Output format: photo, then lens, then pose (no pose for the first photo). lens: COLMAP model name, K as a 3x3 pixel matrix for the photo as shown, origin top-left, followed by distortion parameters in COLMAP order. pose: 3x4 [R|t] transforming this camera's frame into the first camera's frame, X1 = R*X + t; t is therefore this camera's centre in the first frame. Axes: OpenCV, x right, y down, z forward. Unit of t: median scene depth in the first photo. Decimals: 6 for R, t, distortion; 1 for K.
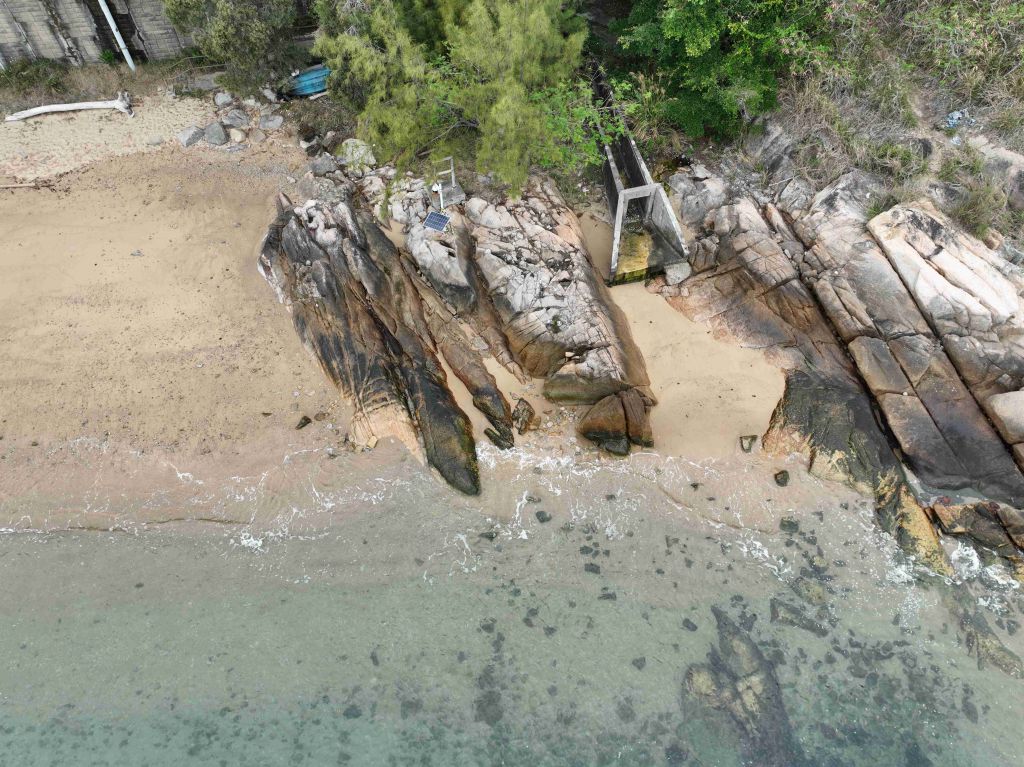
lens RADIAL K [[729.2, 0, 512.4], [0, 729.2, 382.8], [0, 0, 1]] dist [-0.005492, 0.028037]
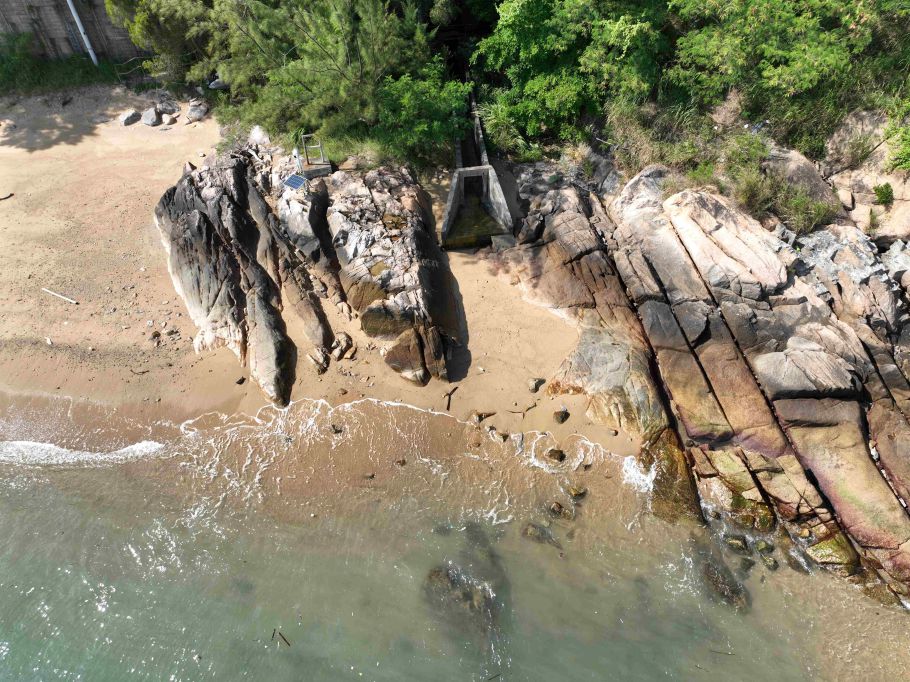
lens RADIAL K [[648.0, 0, 448.1], [0, 648.0, 346.9], [0, 0, 1]] dist [-0.005492, 0.028037]
pose [[0.993225, 0.080562, -0.083748, 0.254714], [-0.089591, 0.989848, -0.110337, 0.137869], [0.074009, 0.117093, 0.990360, 0.009515]]
